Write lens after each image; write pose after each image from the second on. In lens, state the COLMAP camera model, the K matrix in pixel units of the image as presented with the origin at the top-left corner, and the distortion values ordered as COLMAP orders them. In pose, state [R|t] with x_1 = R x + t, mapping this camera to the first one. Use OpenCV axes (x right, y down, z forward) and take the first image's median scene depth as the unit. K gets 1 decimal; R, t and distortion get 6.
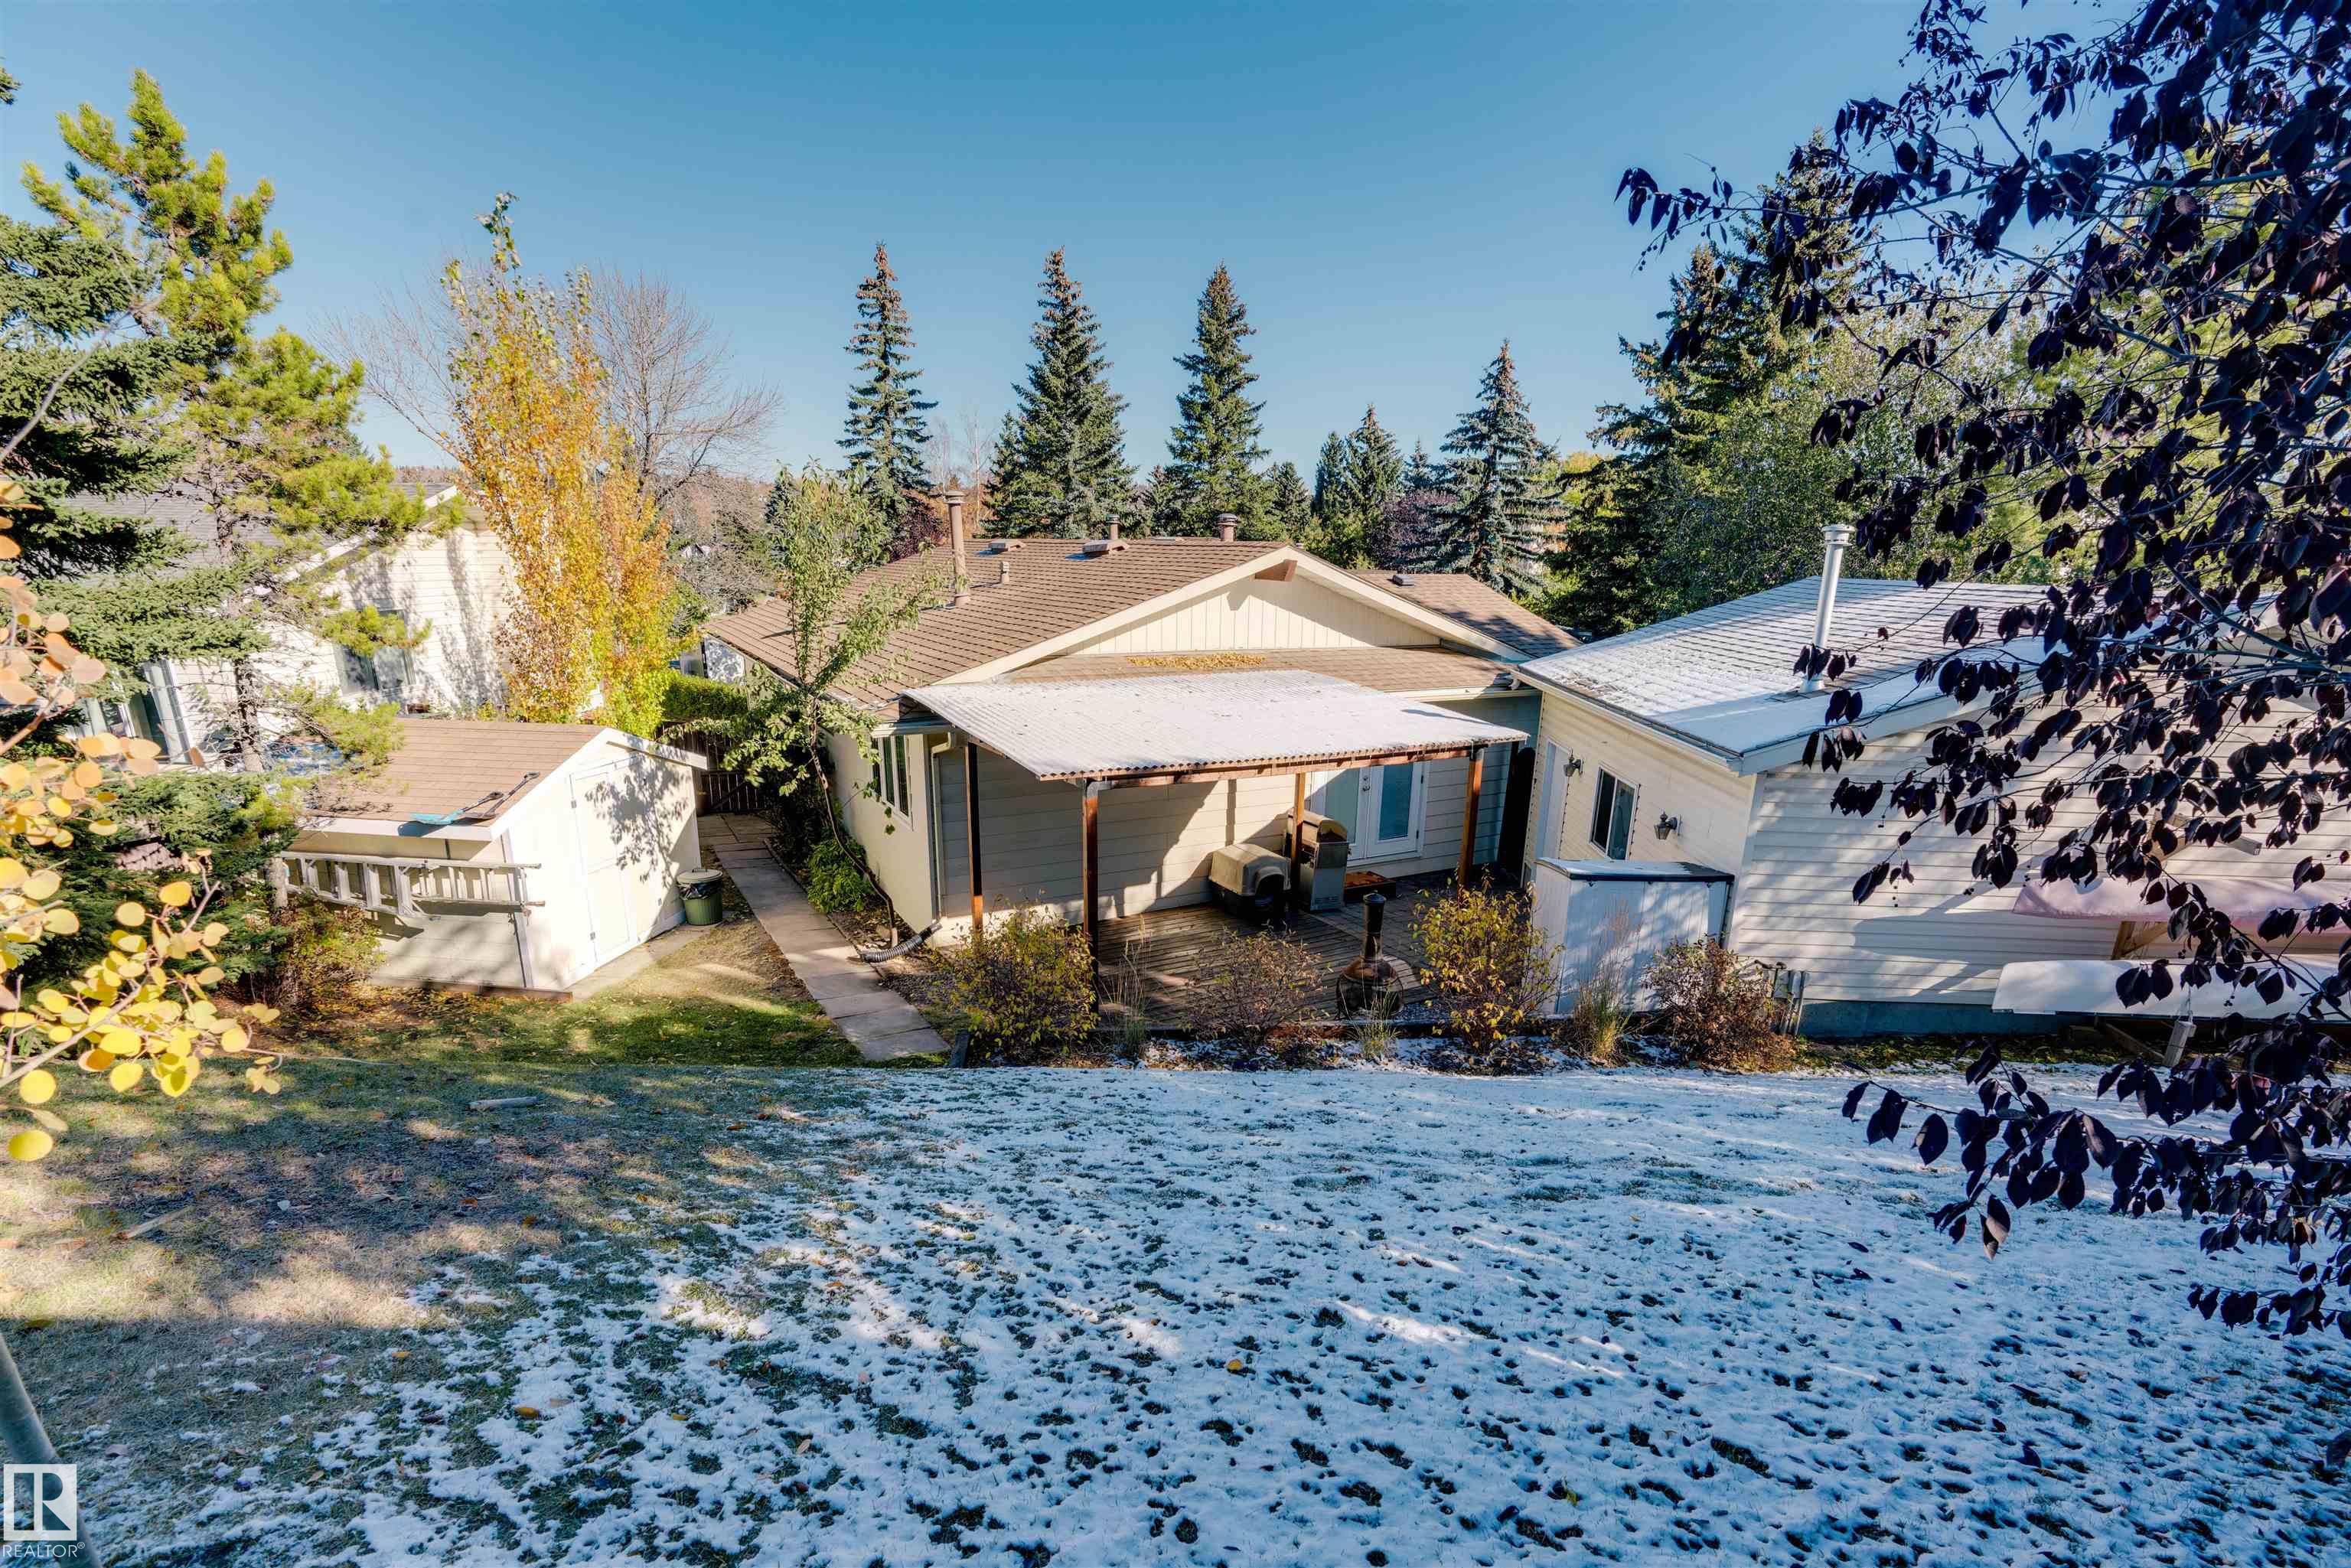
lens RADIAL K [[1102.9, 0, 1183.0], [0, 1102.9, 921.9], [0, 0, 1]] dist [-0.028791, 0.000470]
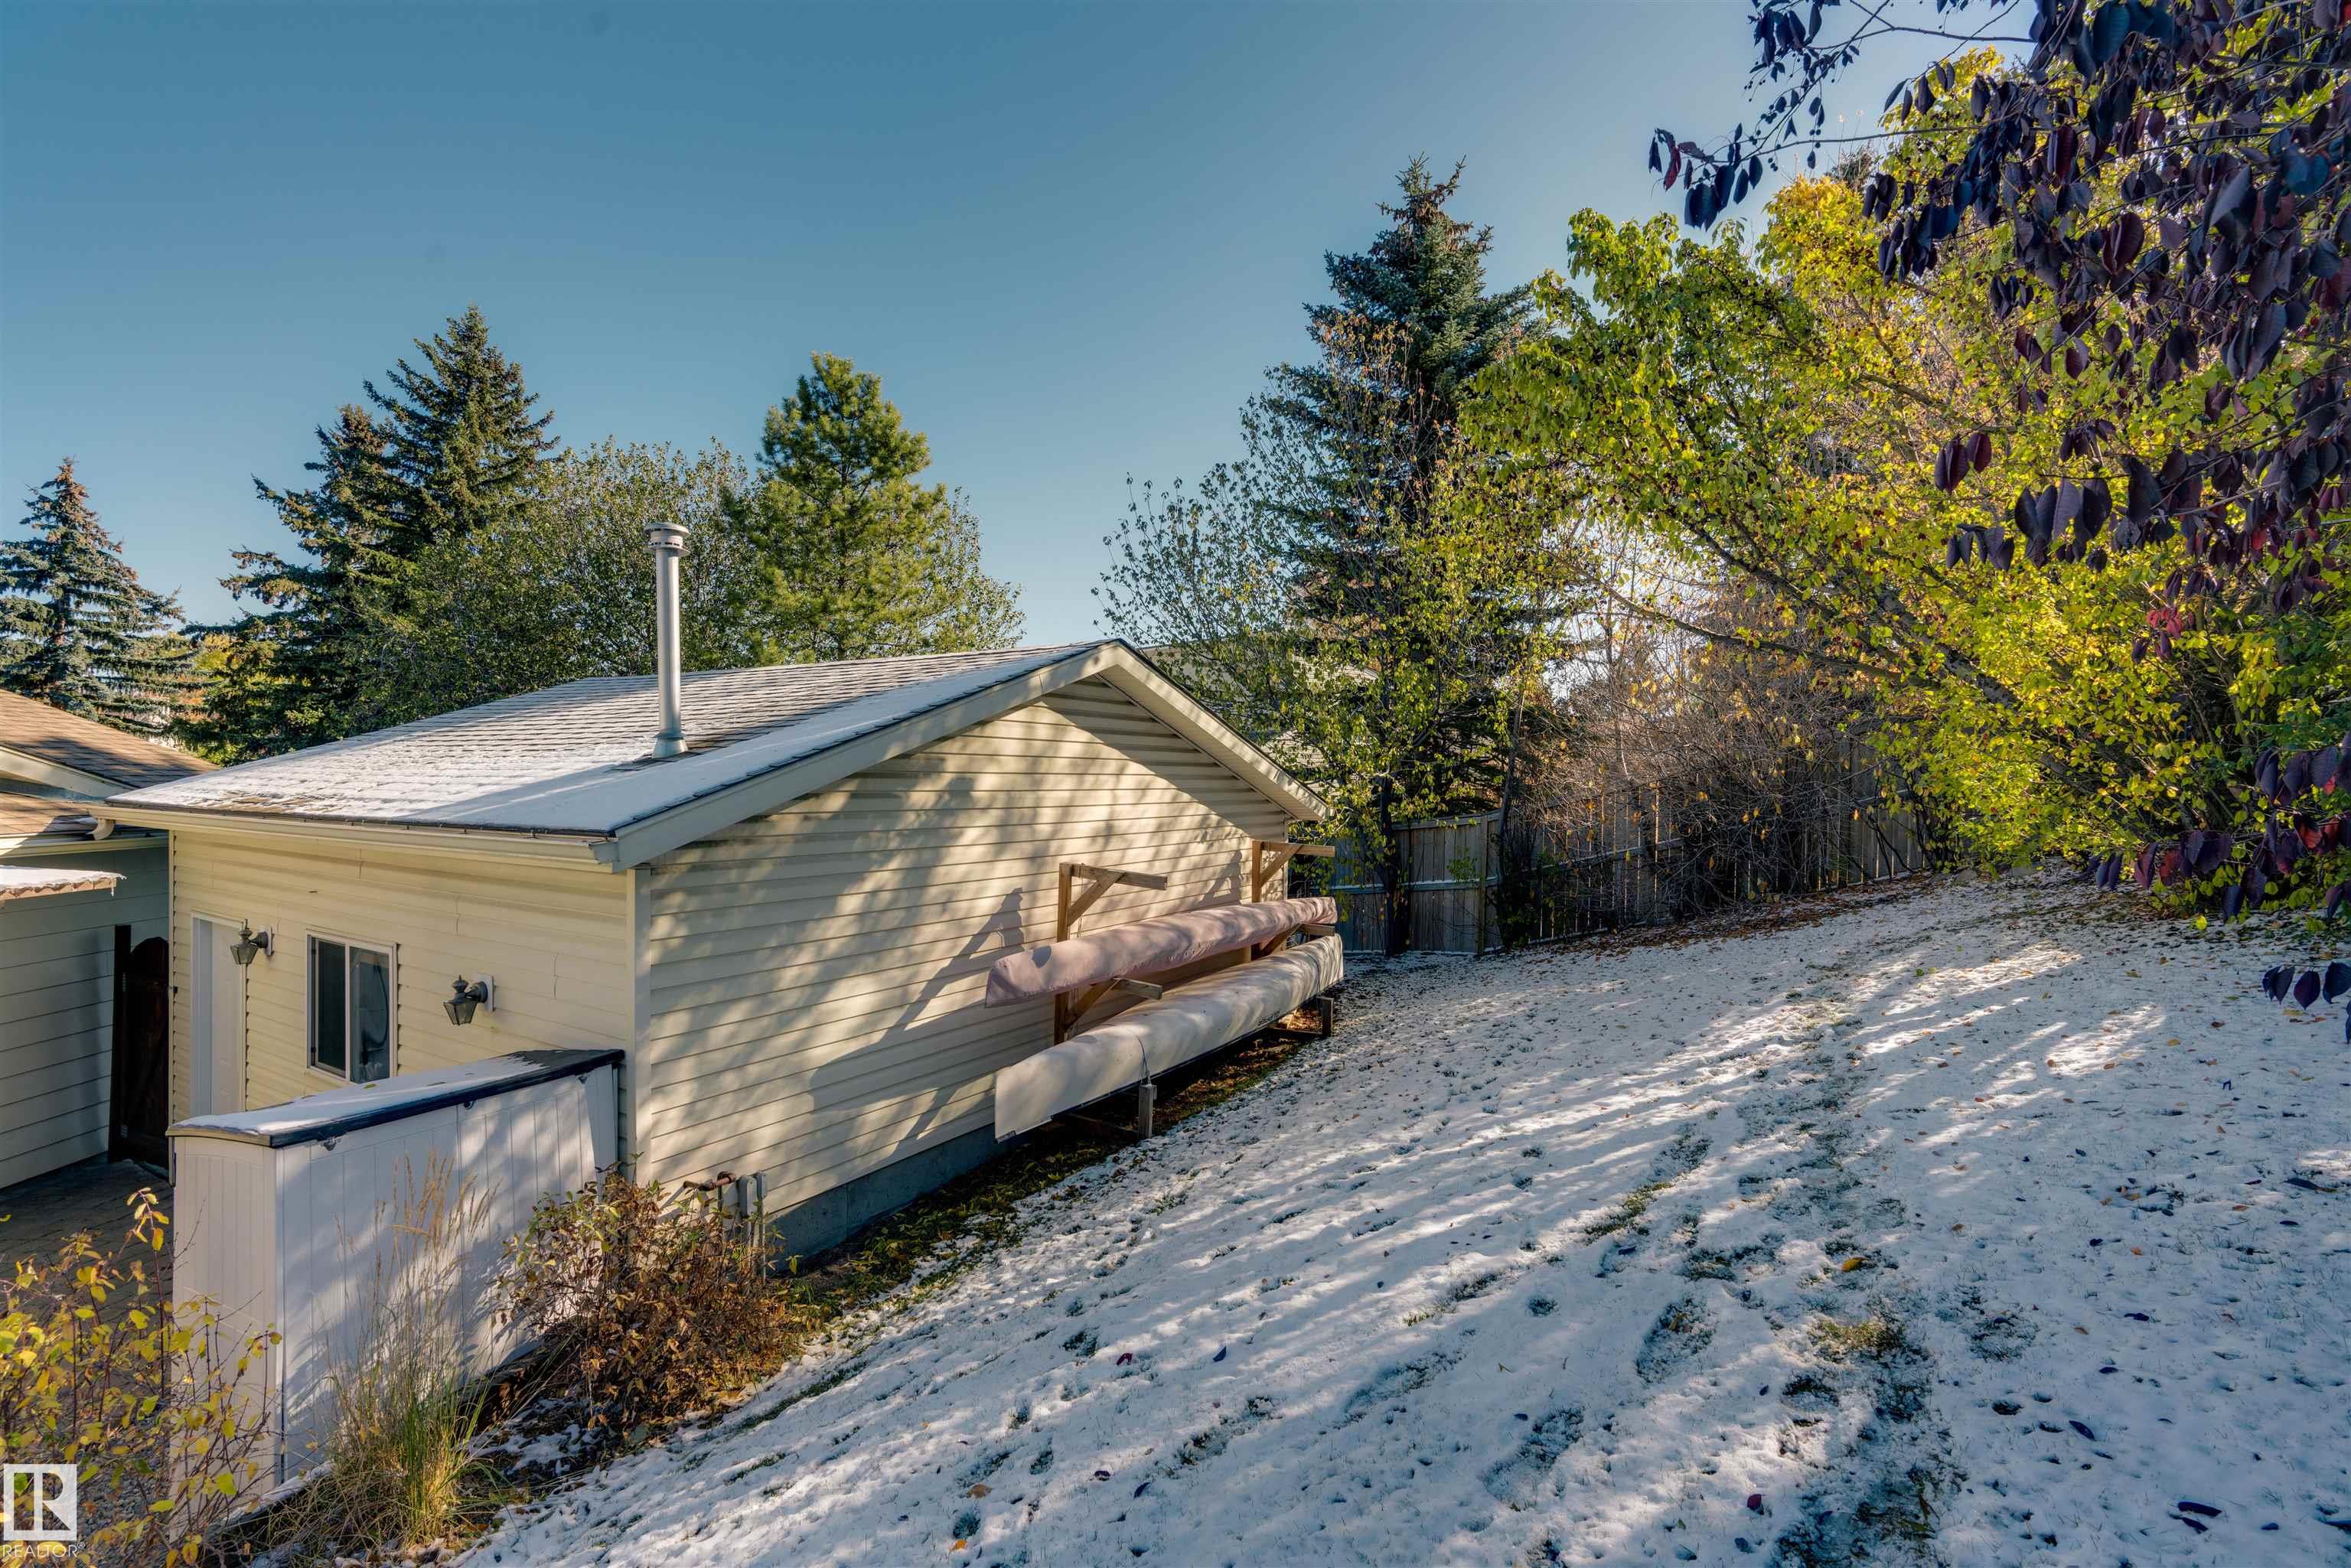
lens RADIAL K [[1054.5, 0, 1185.6], [0, 1054.5, 789.5], [0, 0, 1]] dist [-0.000818, 0.001070]
pose [[0.486678, -0.024490, 0.873238, 0.101509], [0.274339, 0.953321, -0.126161, -0.013647], [-0.829387, 0.300963, 0.470679, 0.278503]]
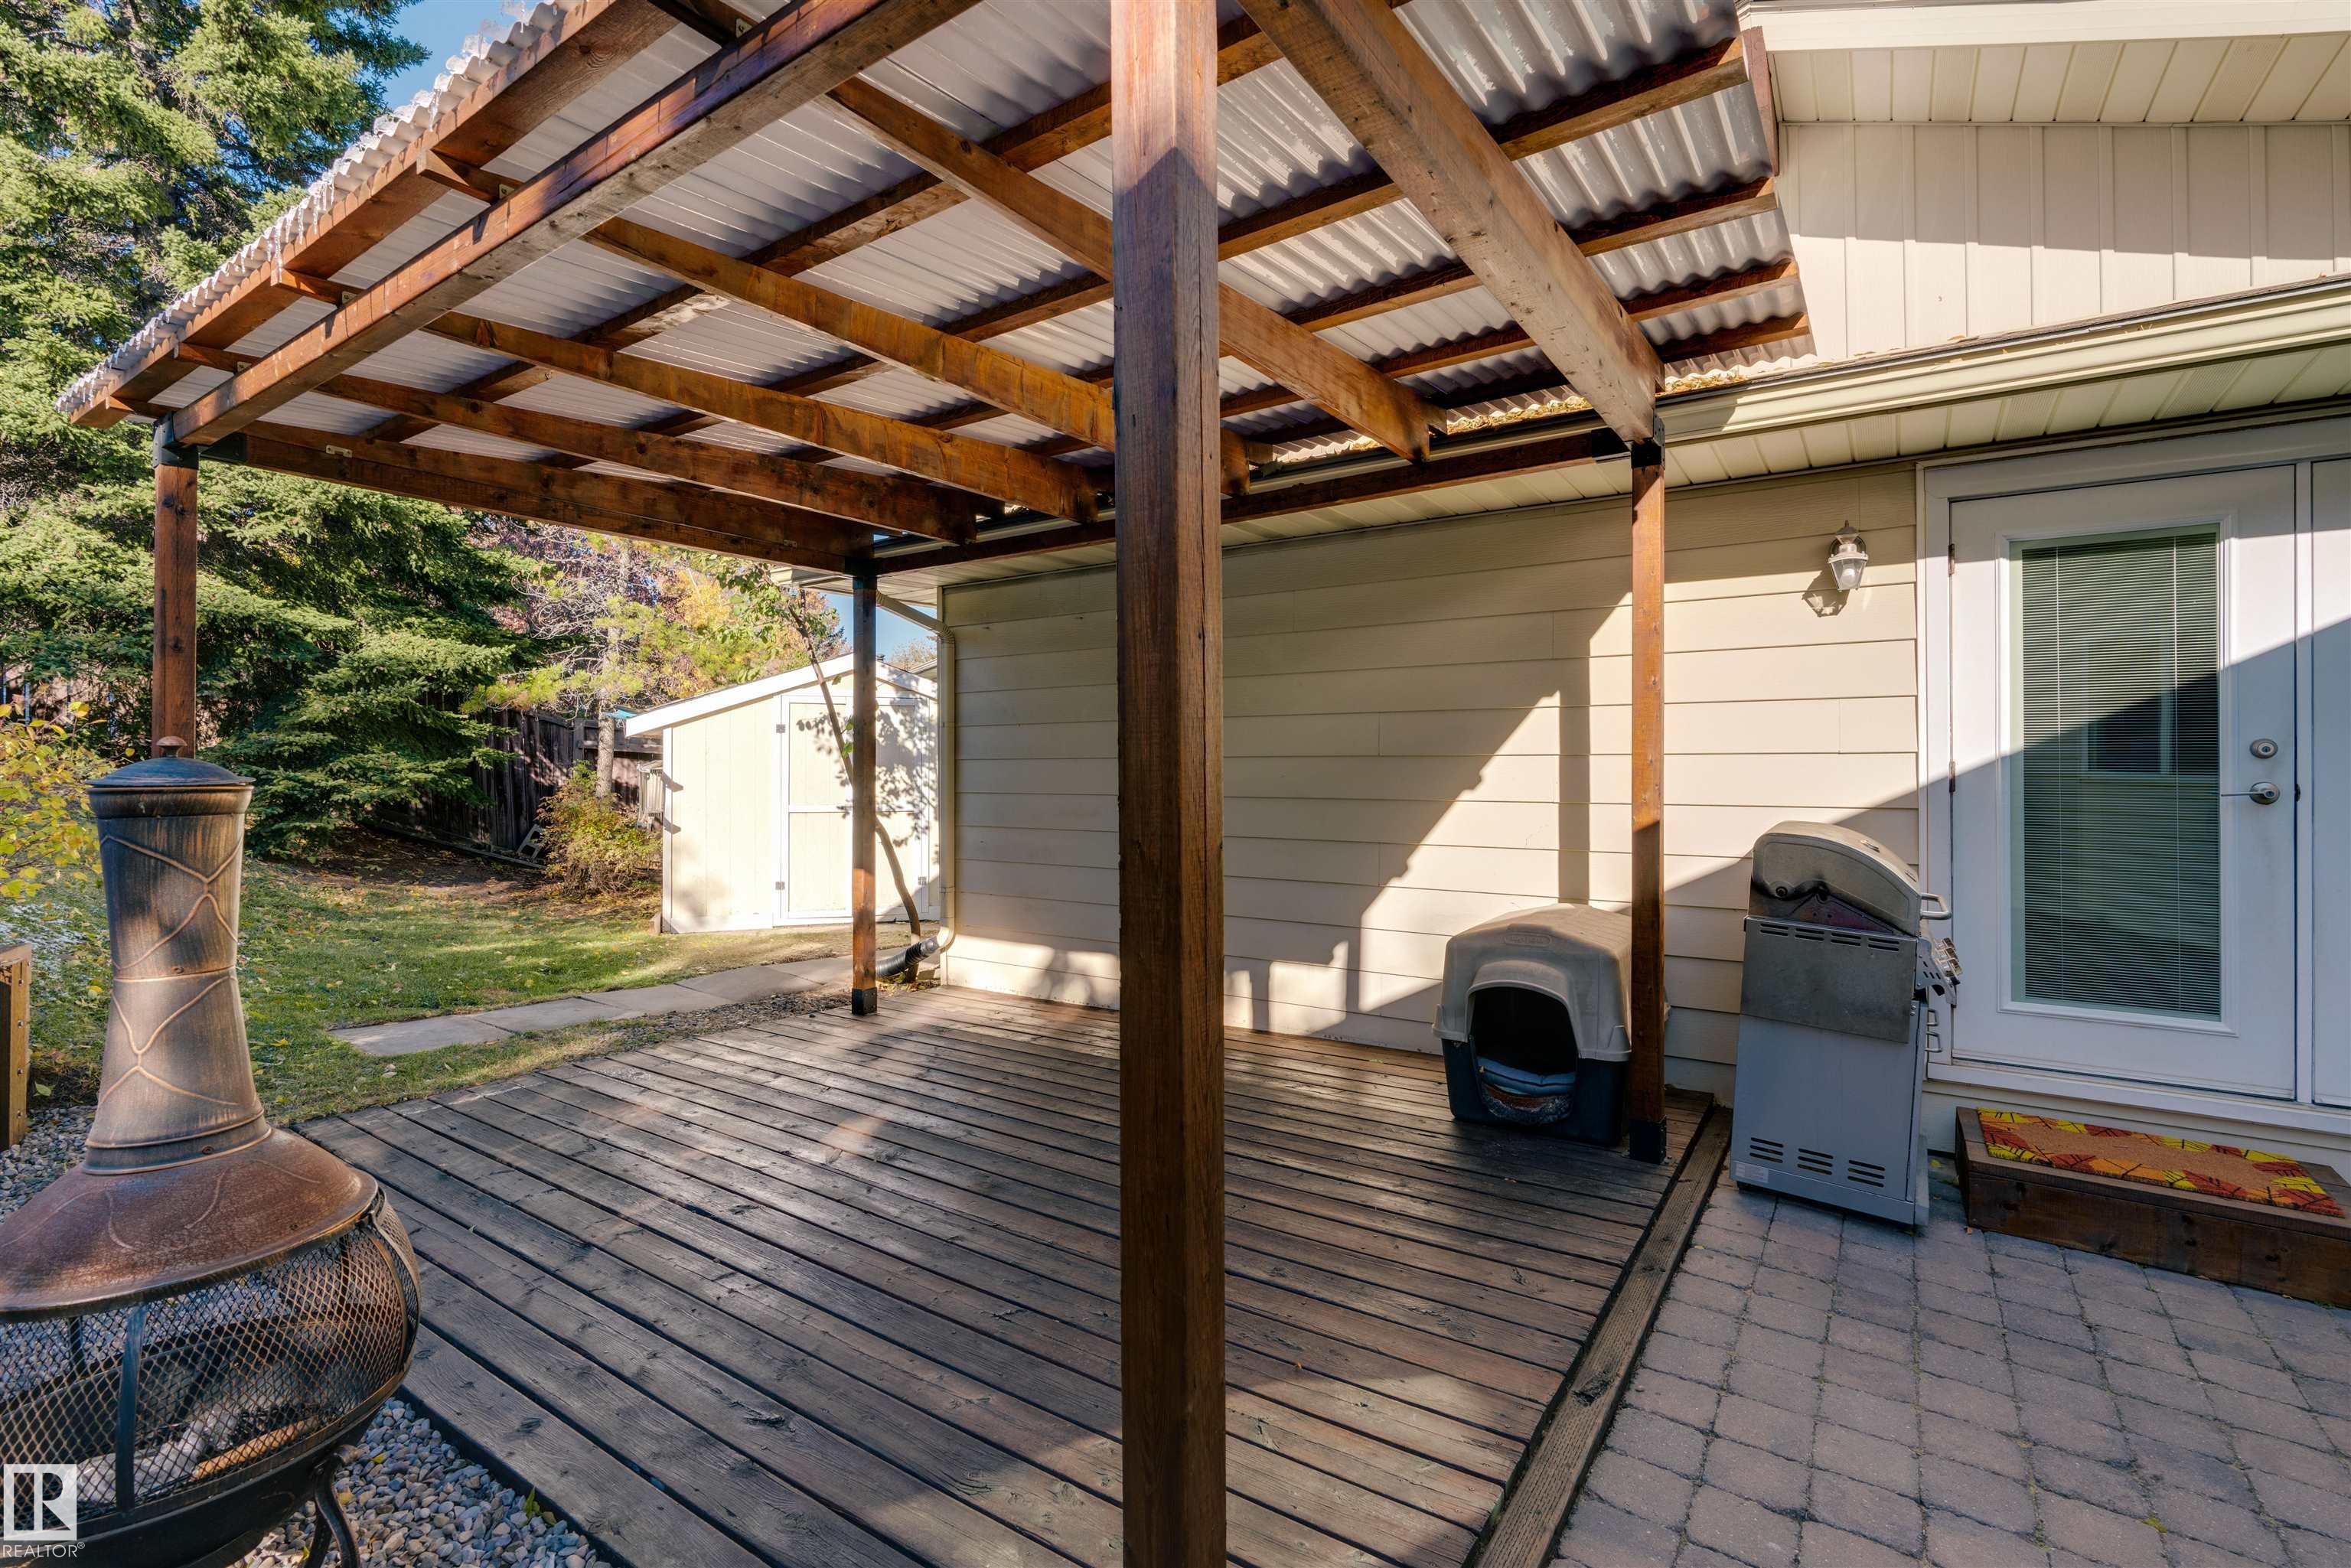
lens RADIAL K [[1068.2, 0, 1174.1], [0, 1068.2, 760.9], [0, 0, 1]] dist [-0.001637, 0.000379]
pose [[0.426992, -0.014534, -0.904138, 0.281042], [-0.269867, 0.952256, -0.142756, -0.032944], [0.863046, 0.304953, 0.402684, 0.721616]]
